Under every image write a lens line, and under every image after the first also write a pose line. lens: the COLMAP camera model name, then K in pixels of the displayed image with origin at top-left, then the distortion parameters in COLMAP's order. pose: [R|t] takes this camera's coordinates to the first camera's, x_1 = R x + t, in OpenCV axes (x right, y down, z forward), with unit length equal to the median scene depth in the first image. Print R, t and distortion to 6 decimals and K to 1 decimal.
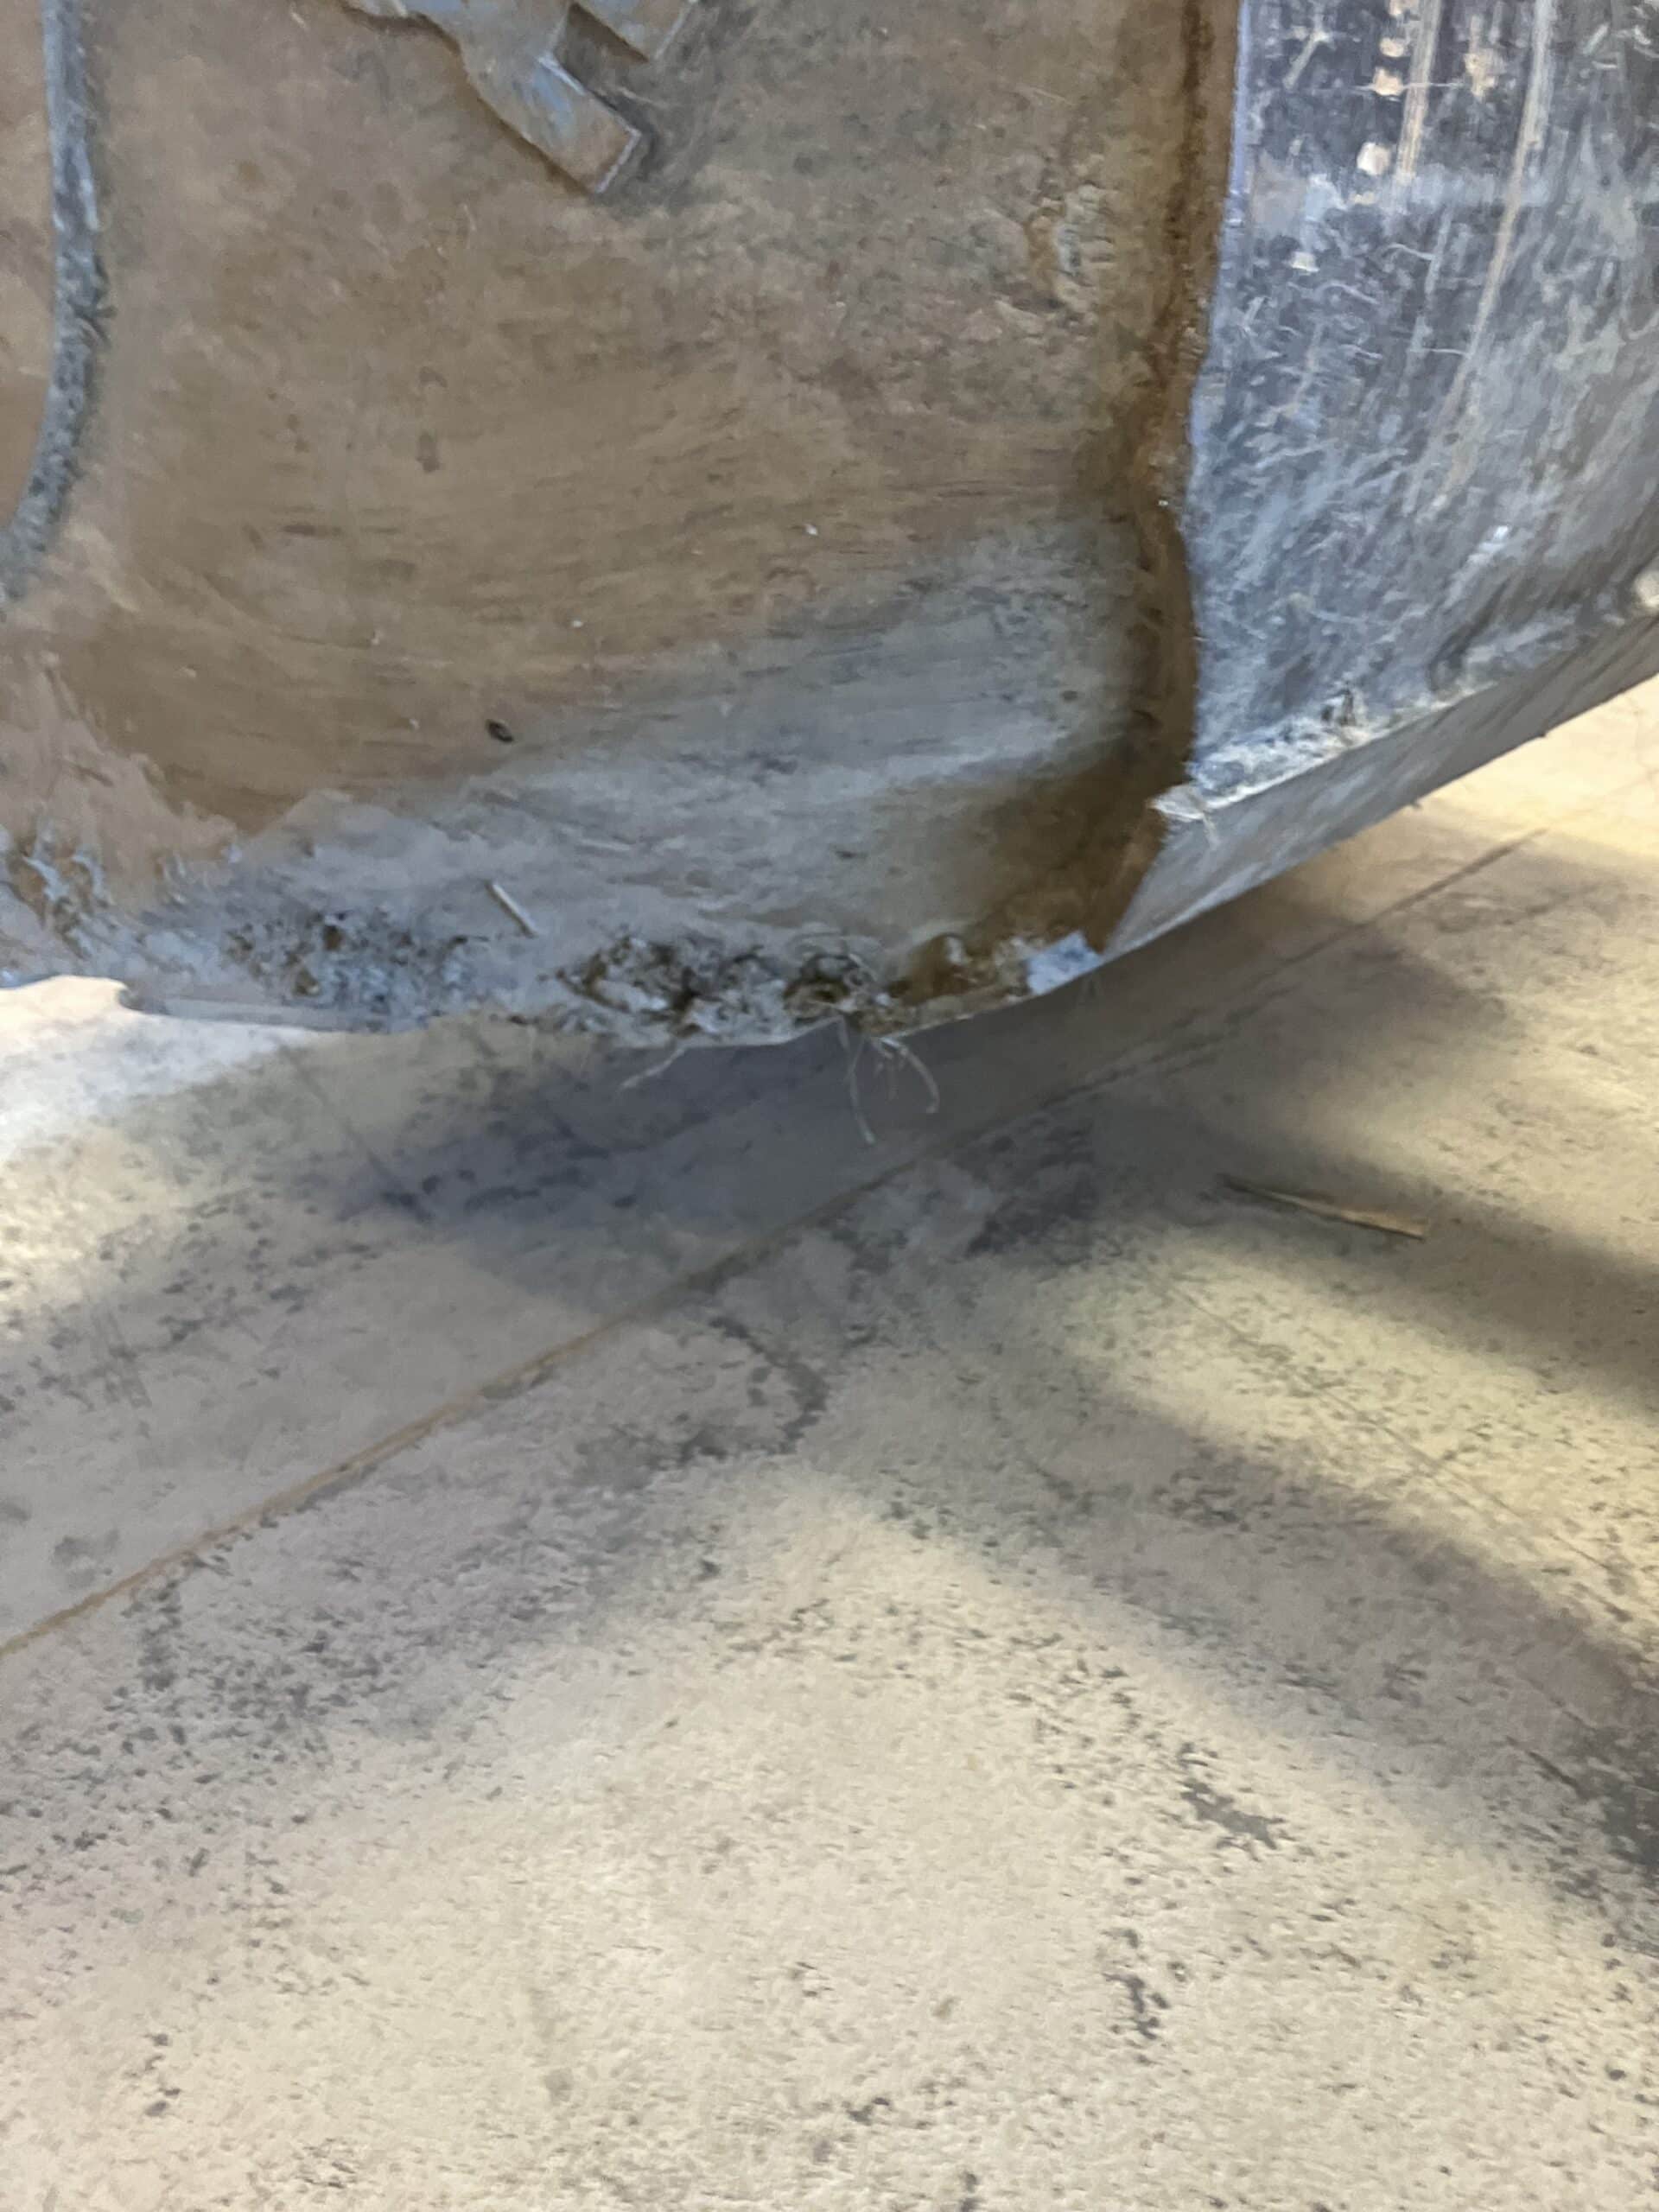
lens RADIAL K [[1801.6, 0, 865.4], [0, 1801.6, 1103.6], [0, 0, 1]] dist [0.023758, -0.002745]
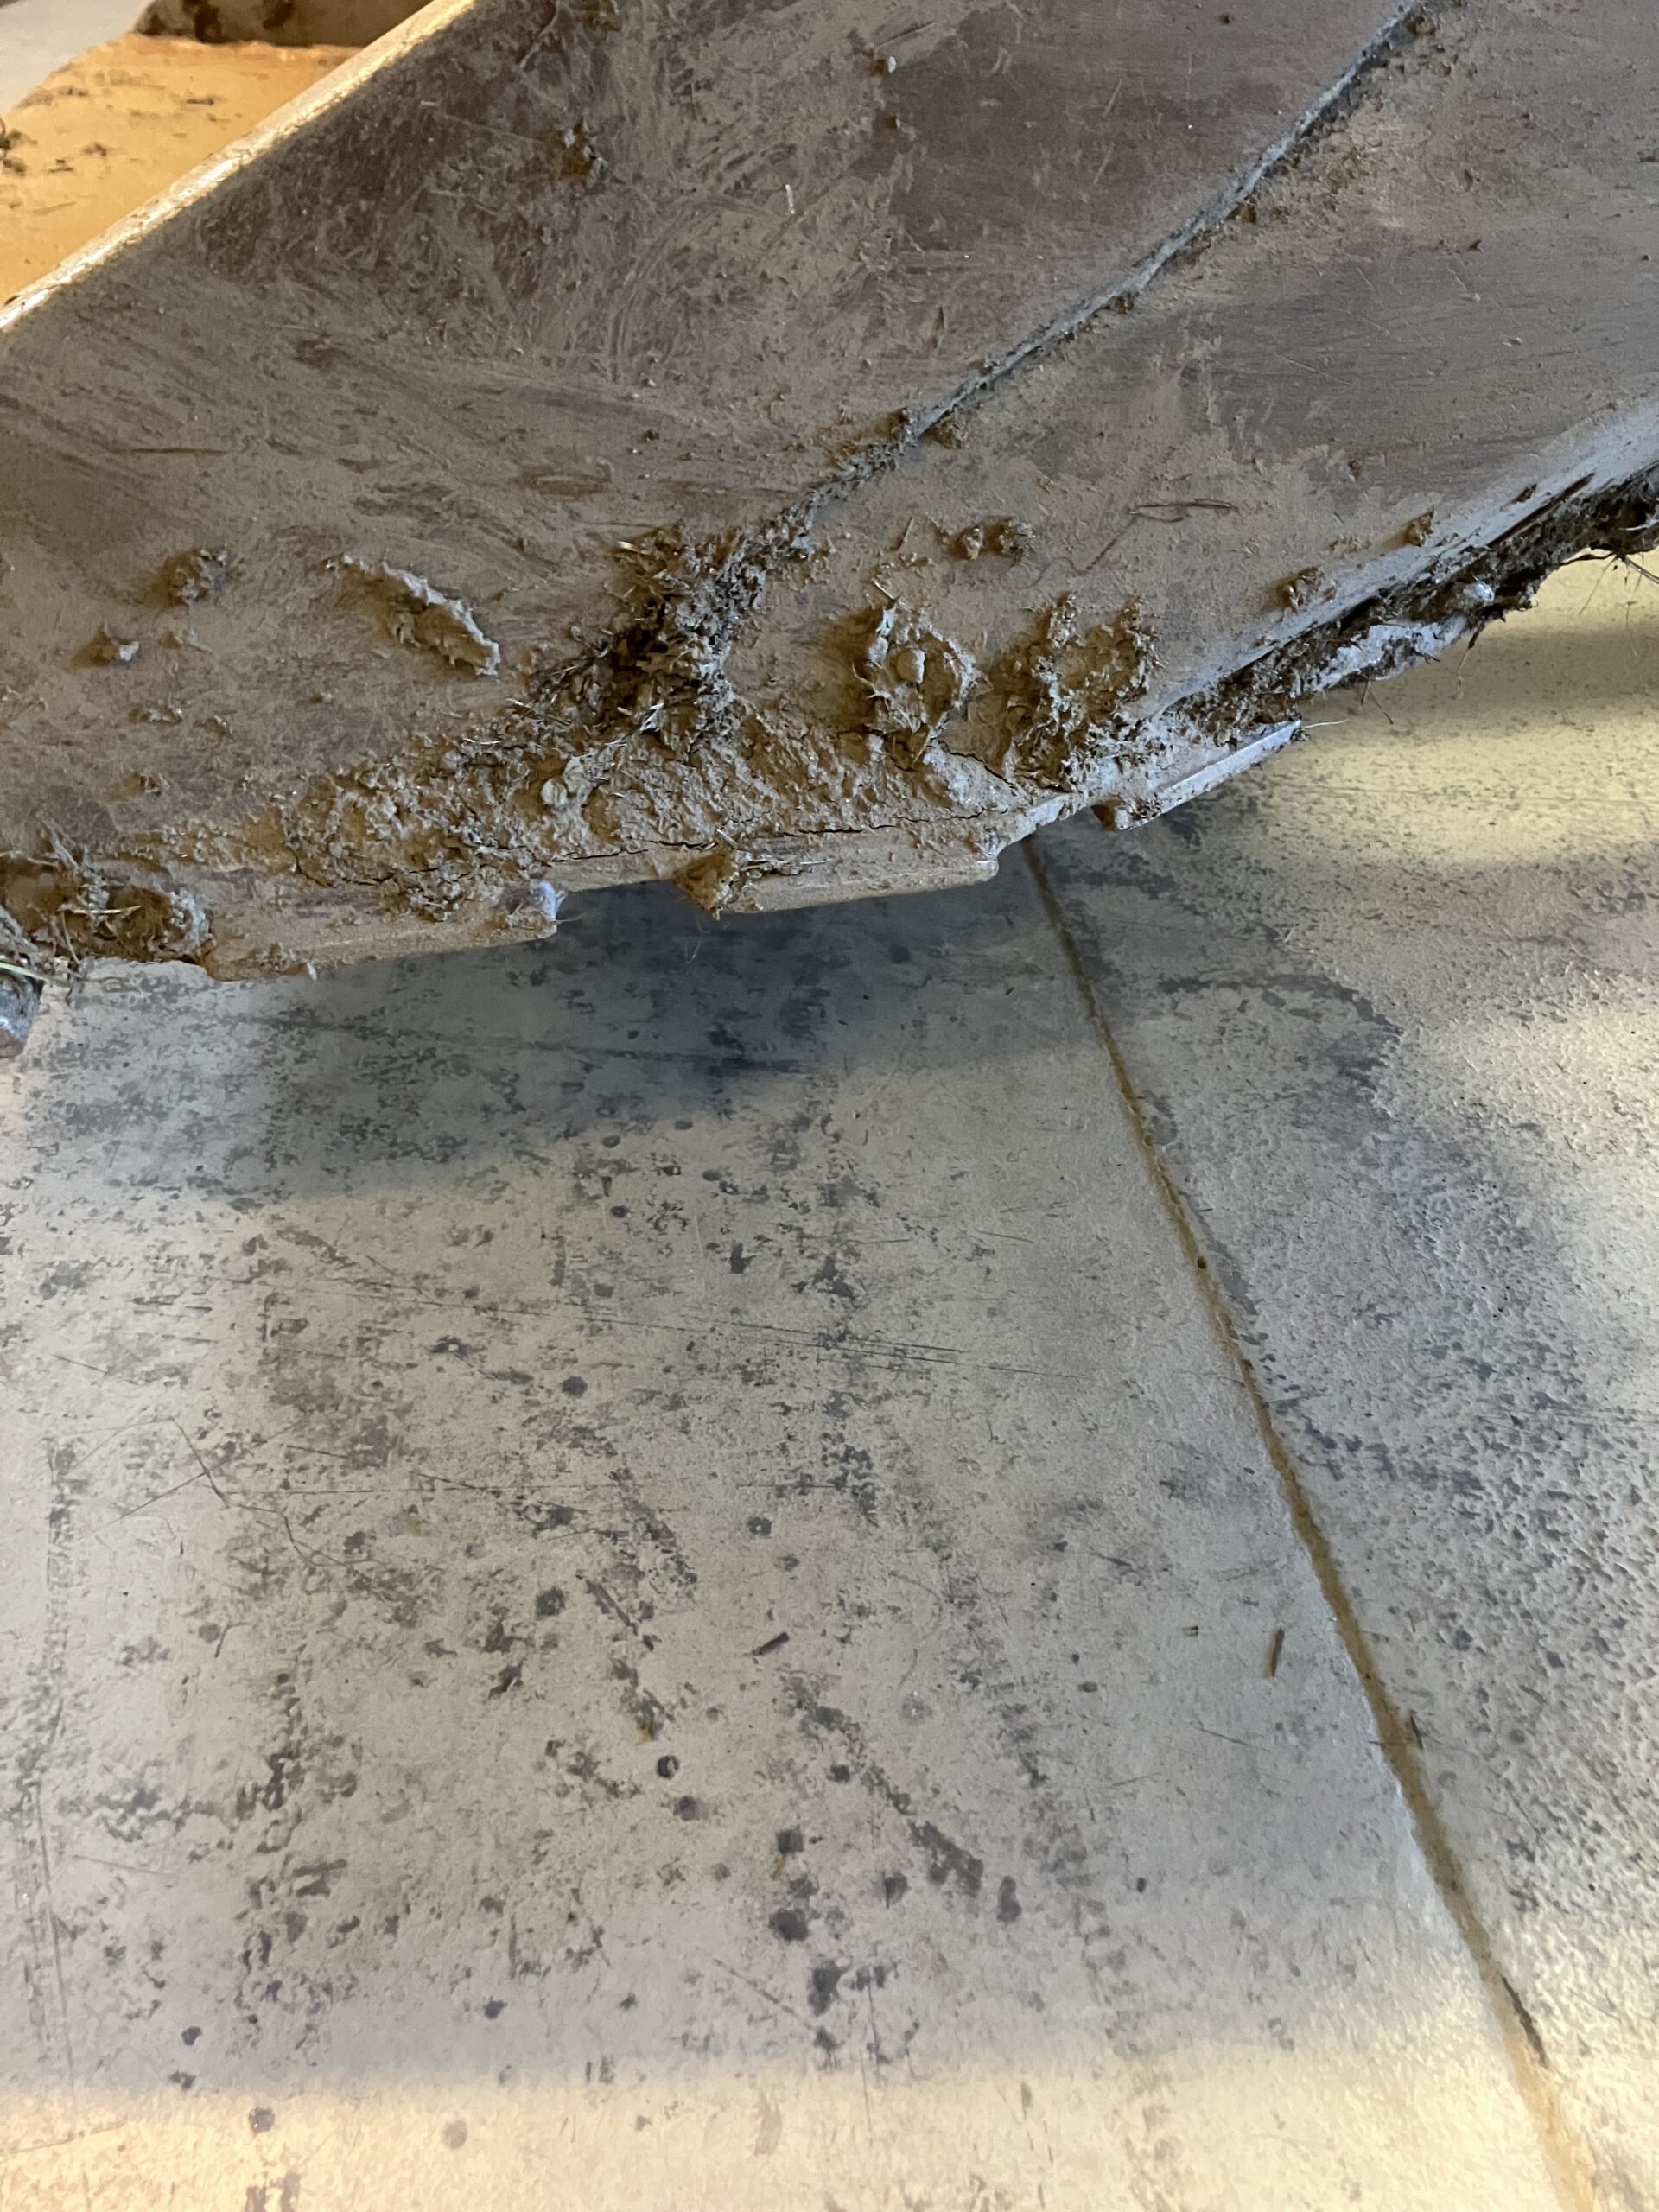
lens RADIAL K [[1801.6, 0, 811.9], [0, 1801.6, 1088.0], [0, 0, 1]] dist [0.023758, -0.002745]
pose [[0.644383, -0.469047, 0.603958, -1.103242], [0.359285, 0.882895, 0.302342, -0.256446], [-0.675044, 0.022169, 0.737444, 0.579739]]
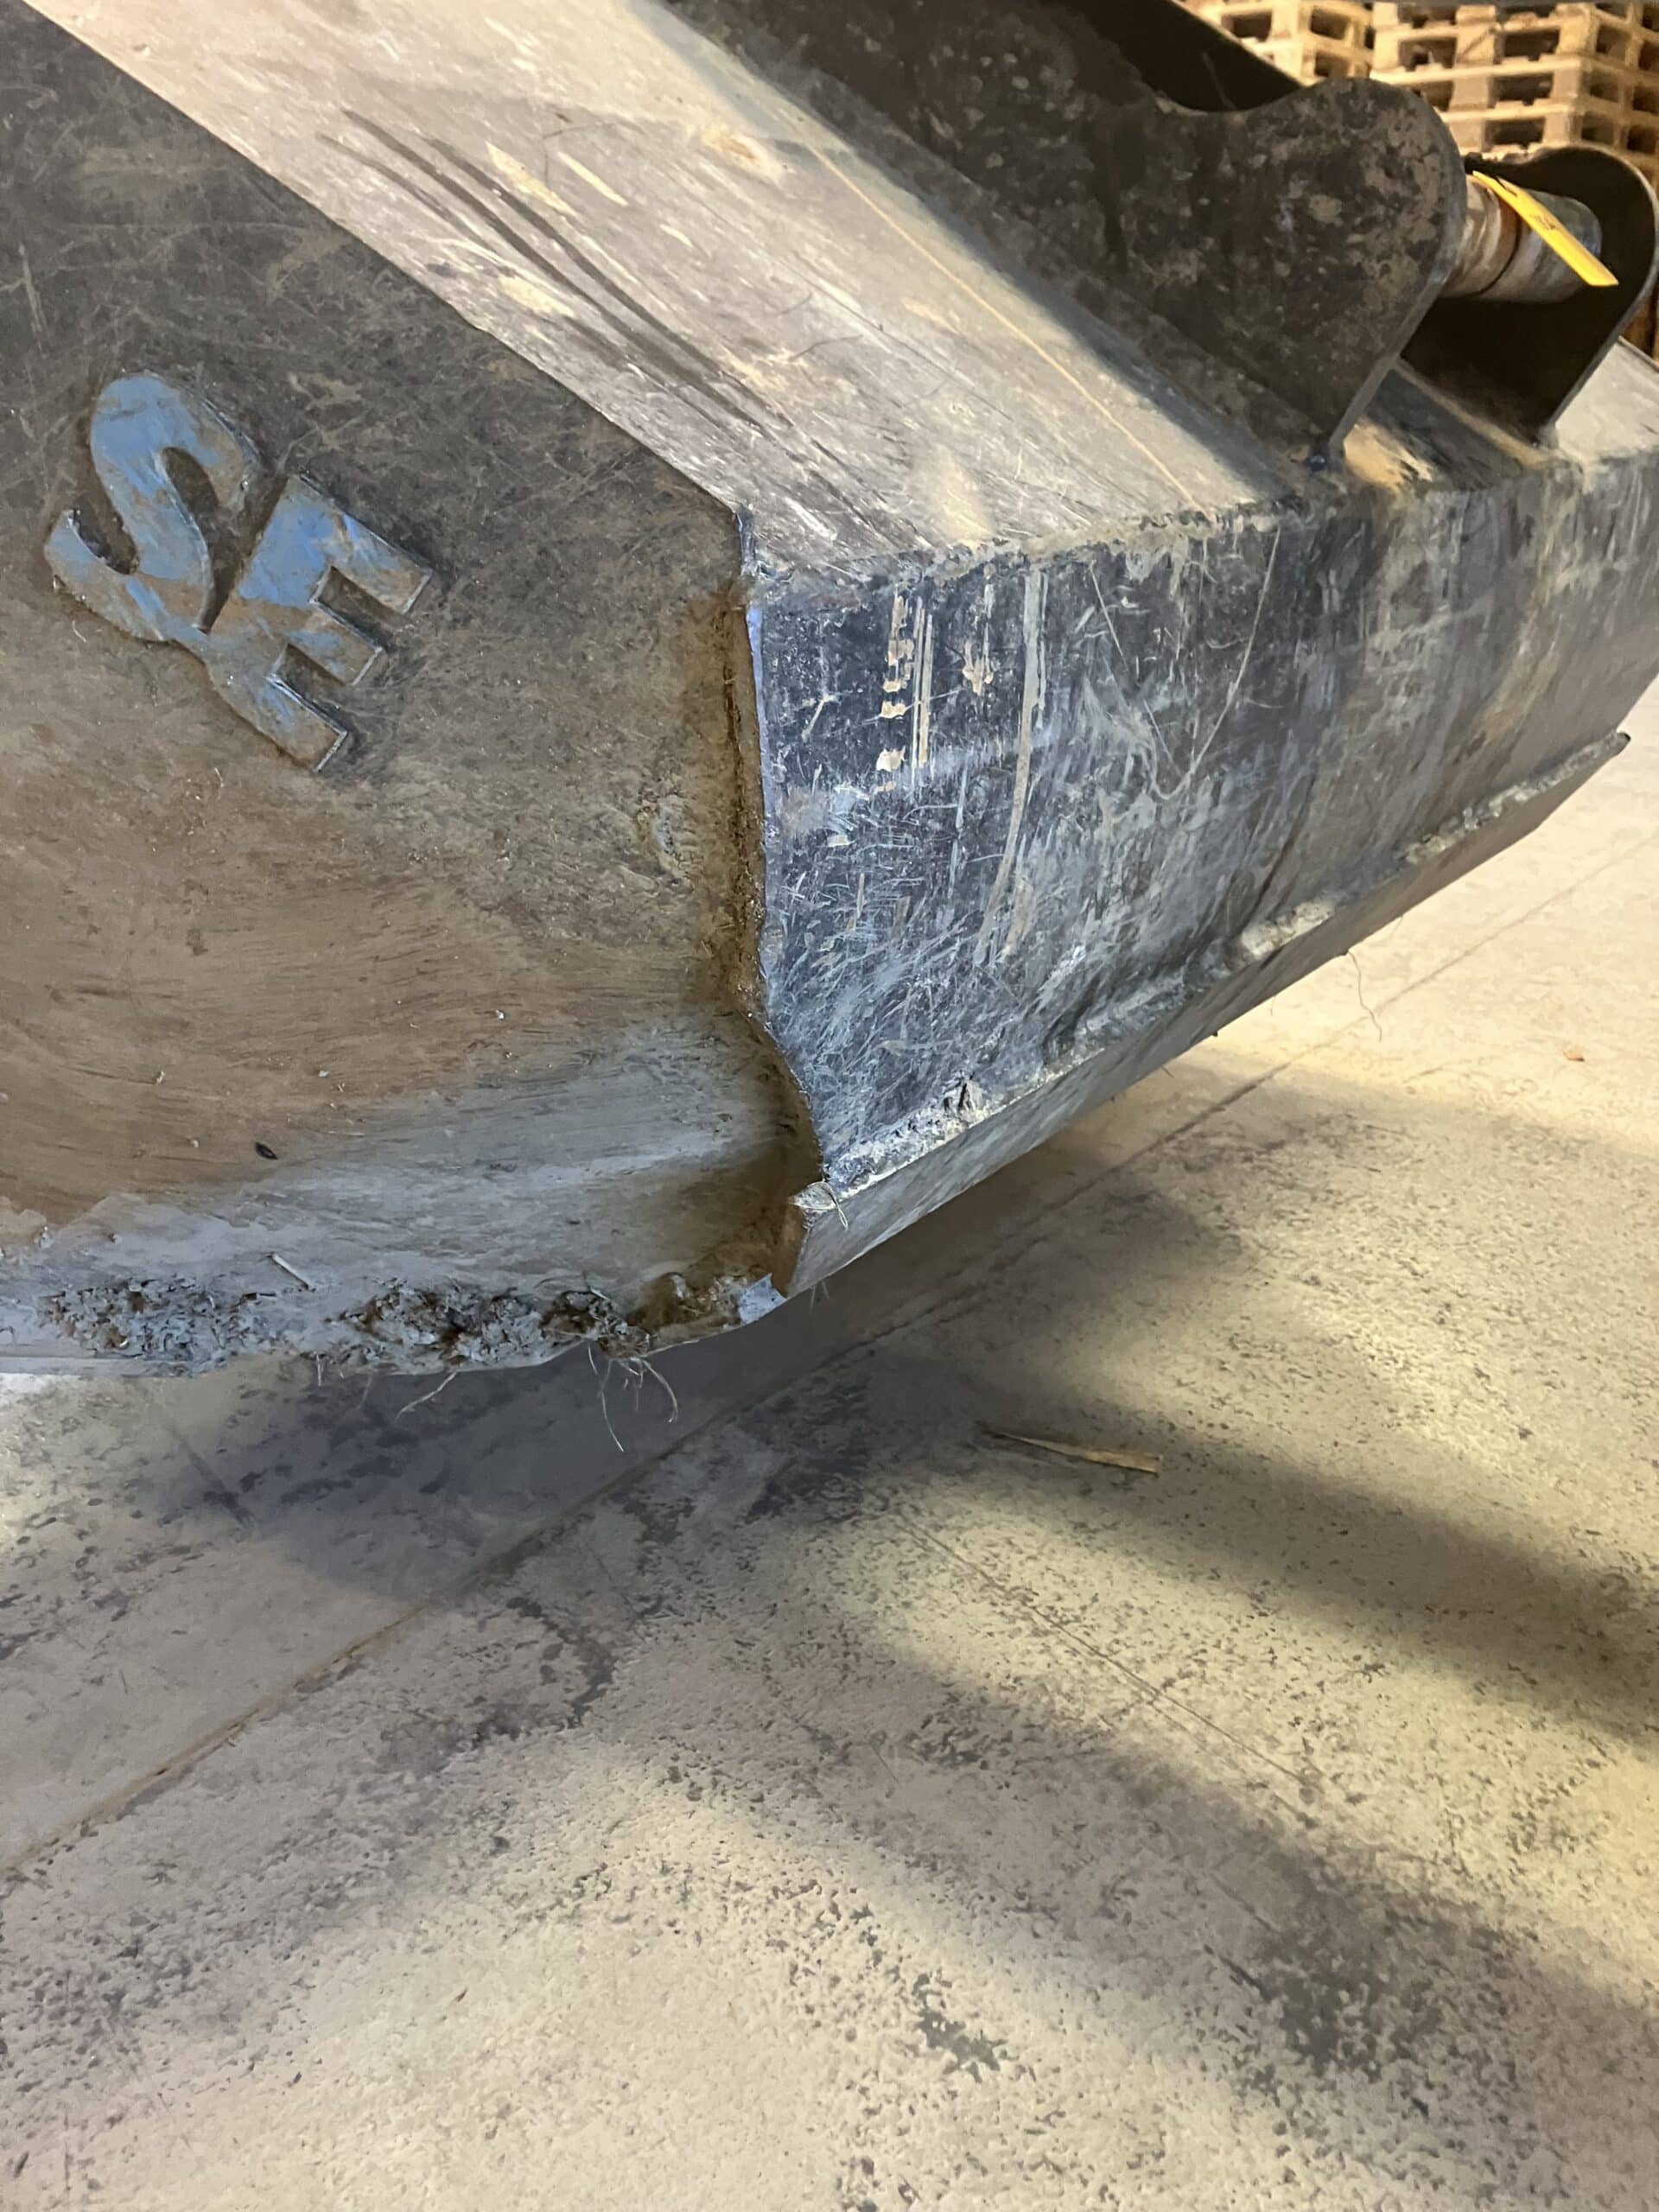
lens RADIAL K [[1801.6, 0, 848.7], [0, 1801.6, 1102.0], [0, 0, 1]] dist [0.023758, -0.002745]
pose [[0.996613, -0.050953, 0.064547, 0.087828], [0.057291, 0.993288, -0.100482, -0.078227], [-0.058994, 0.103840, 0.992843, -0.178170]]
